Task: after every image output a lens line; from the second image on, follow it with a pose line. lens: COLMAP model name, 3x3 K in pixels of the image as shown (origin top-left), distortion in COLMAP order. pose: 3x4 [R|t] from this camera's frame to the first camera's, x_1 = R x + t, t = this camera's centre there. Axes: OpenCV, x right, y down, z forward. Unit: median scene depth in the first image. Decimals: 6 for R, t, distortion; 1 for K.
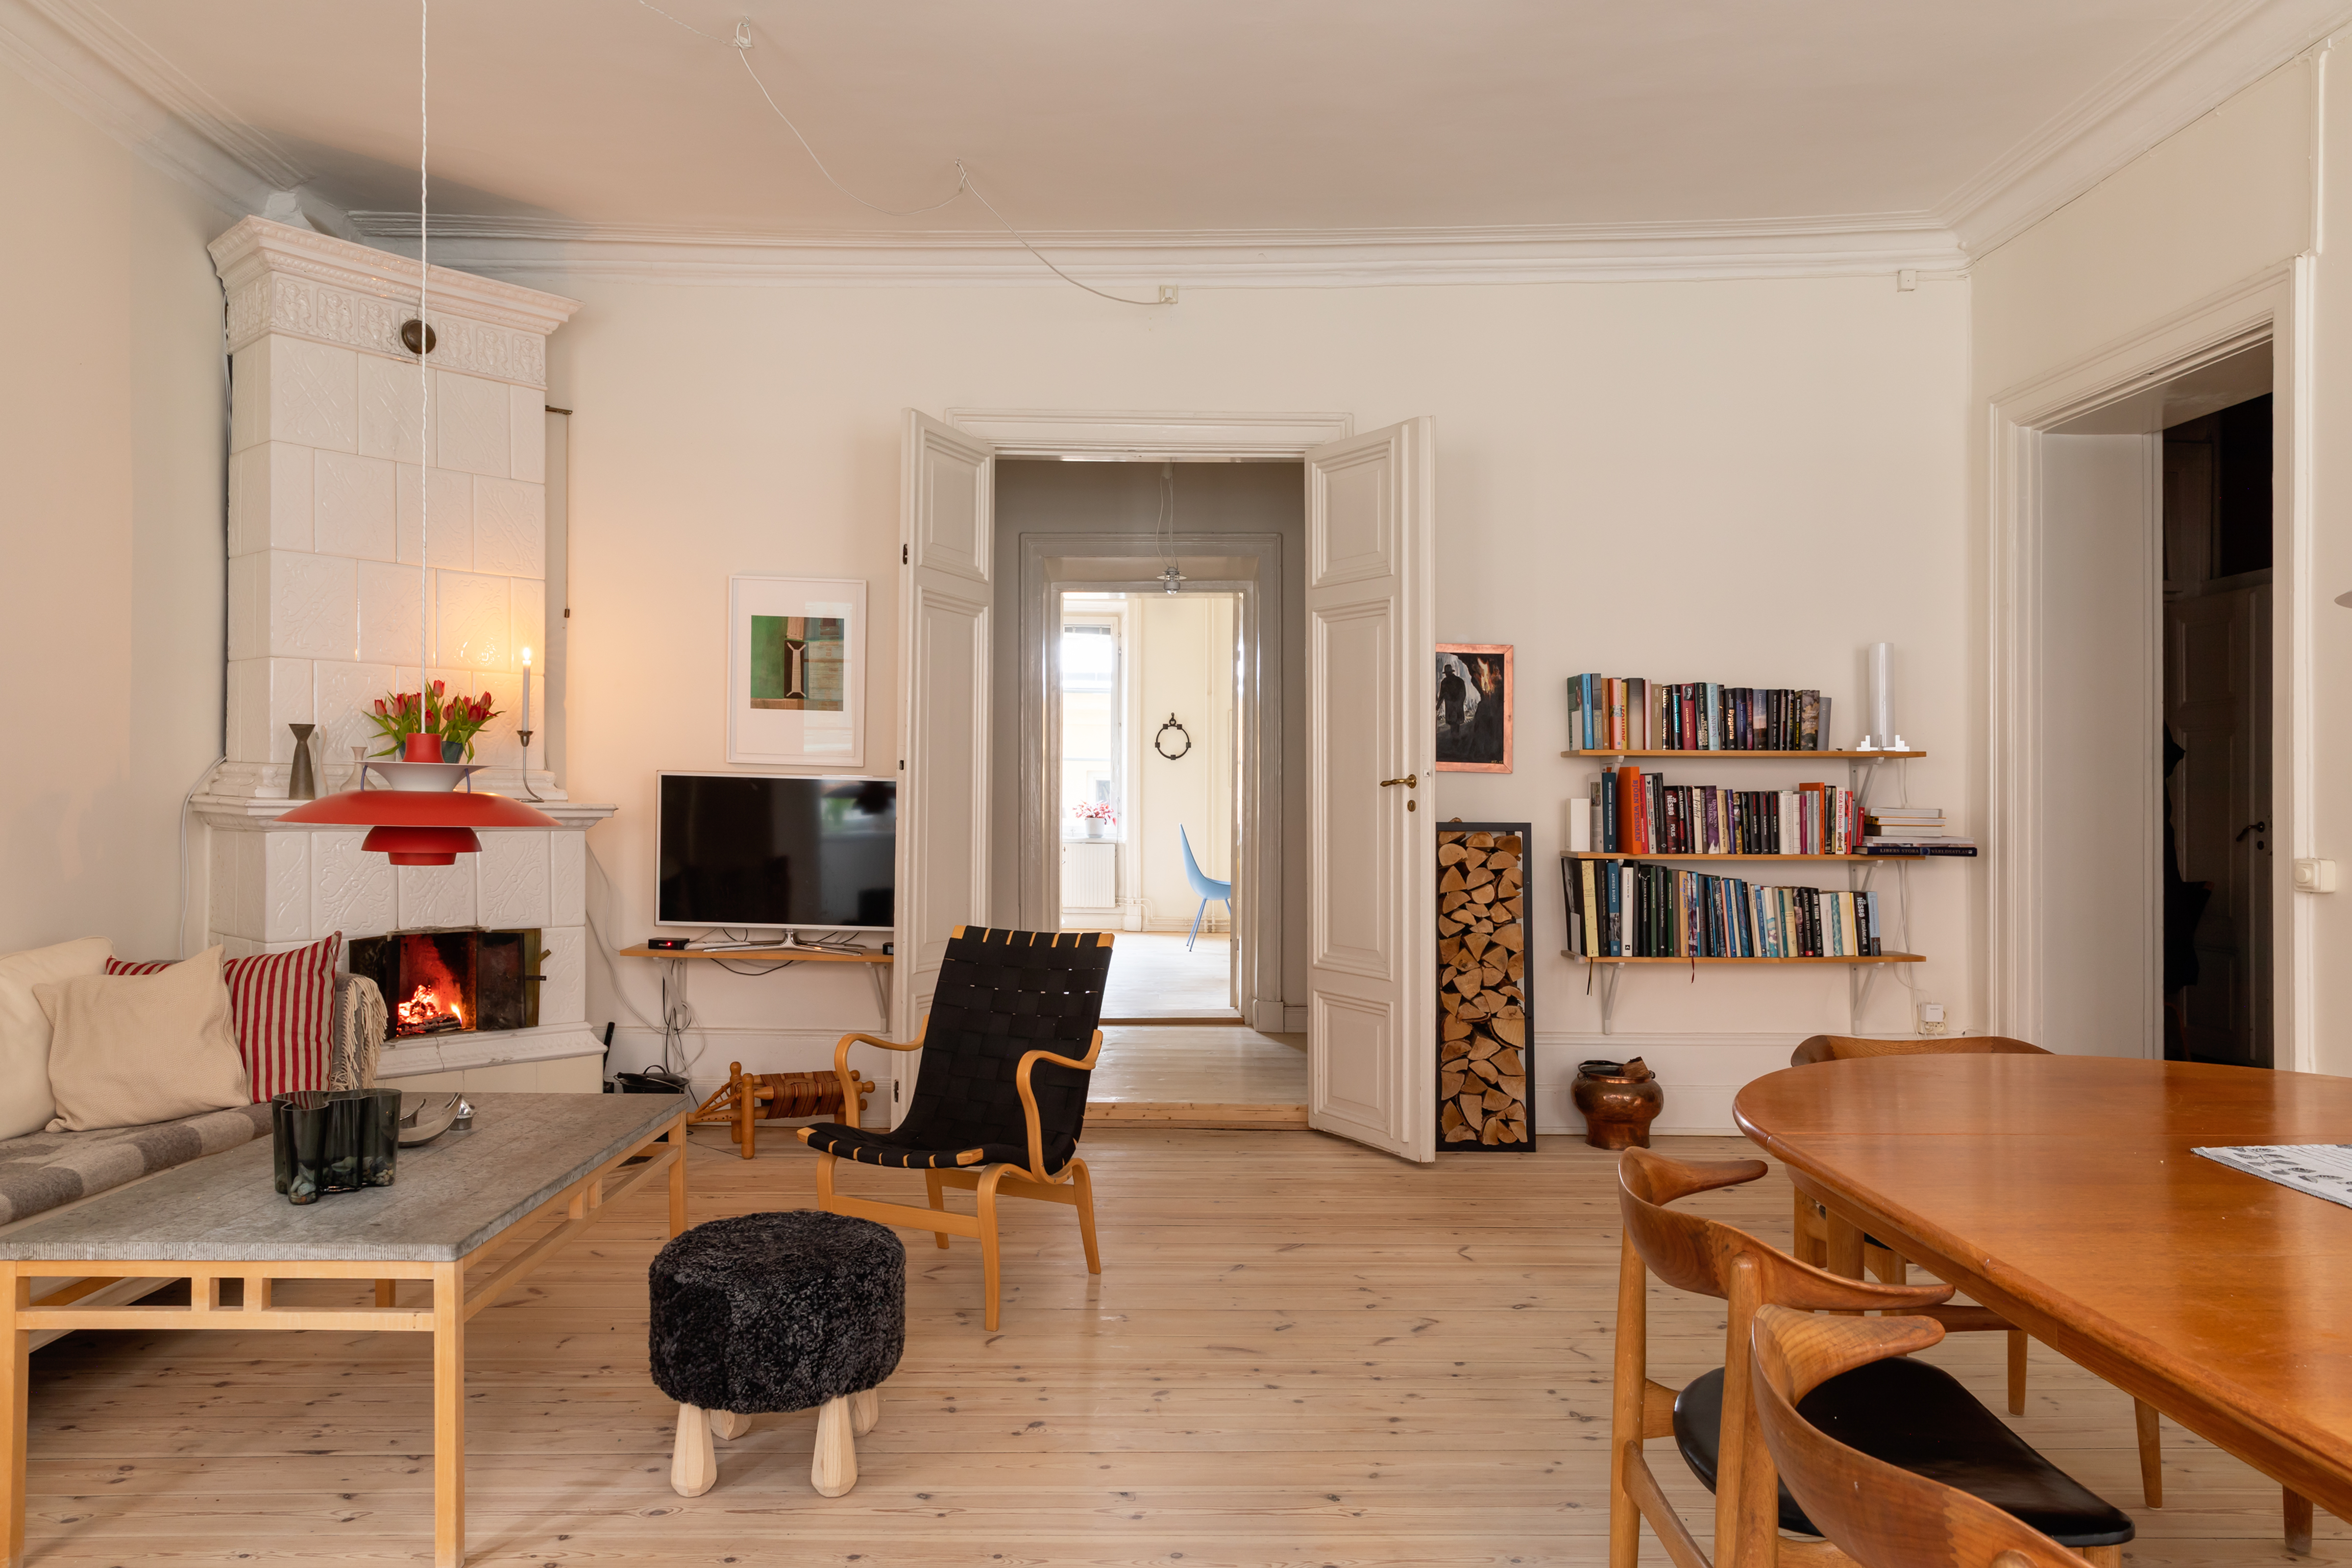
lens RADIAL K [[1580.4, 0, 1178.7], [0, 1580.4, 719.2], [0, 0, 1]] dist [0.042524, 0.000028]
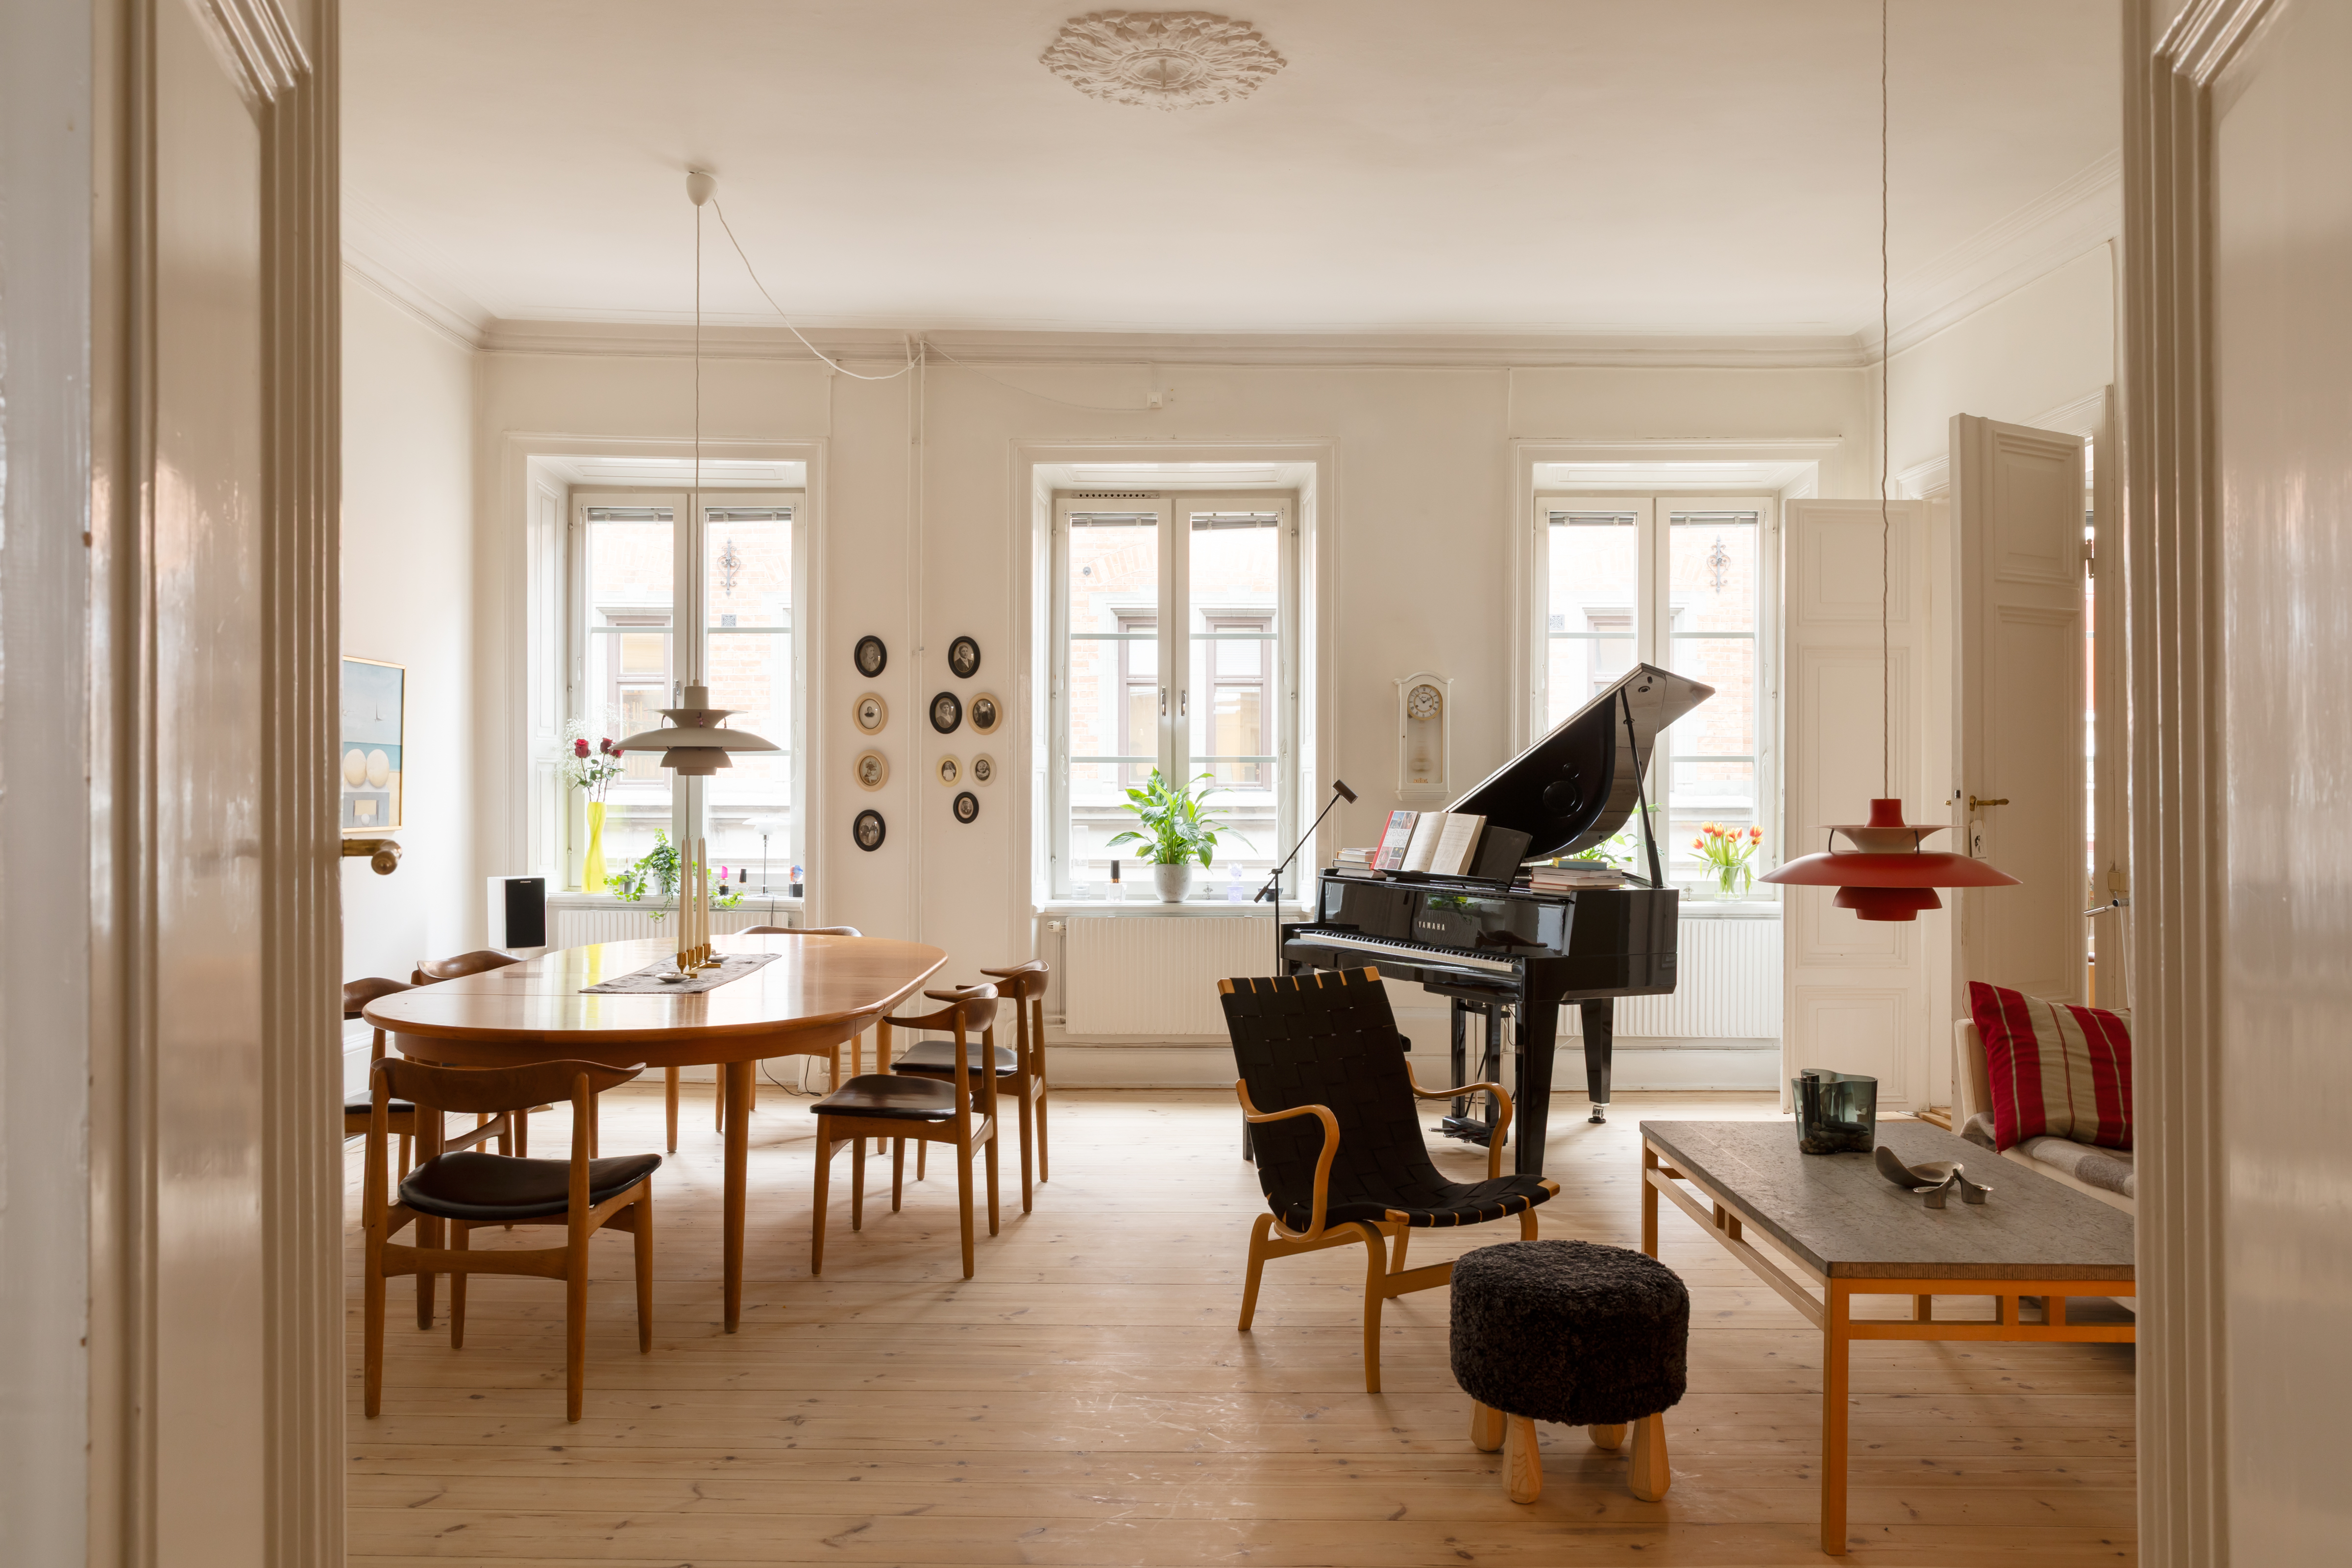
lens RADIAL K [[1666.9, 0, 1176.0], [0, 1666.9, 784.0], [0, 0, 1]] dist [-0.001903, 0.002244]
pose [[-0.999157, -0.019998, 0.035857, -0.025642], [-0.021715, 0.998605, -0.048132, 0.059300], [-0.034844, -0.048870, -0.998197, 1.874790]]
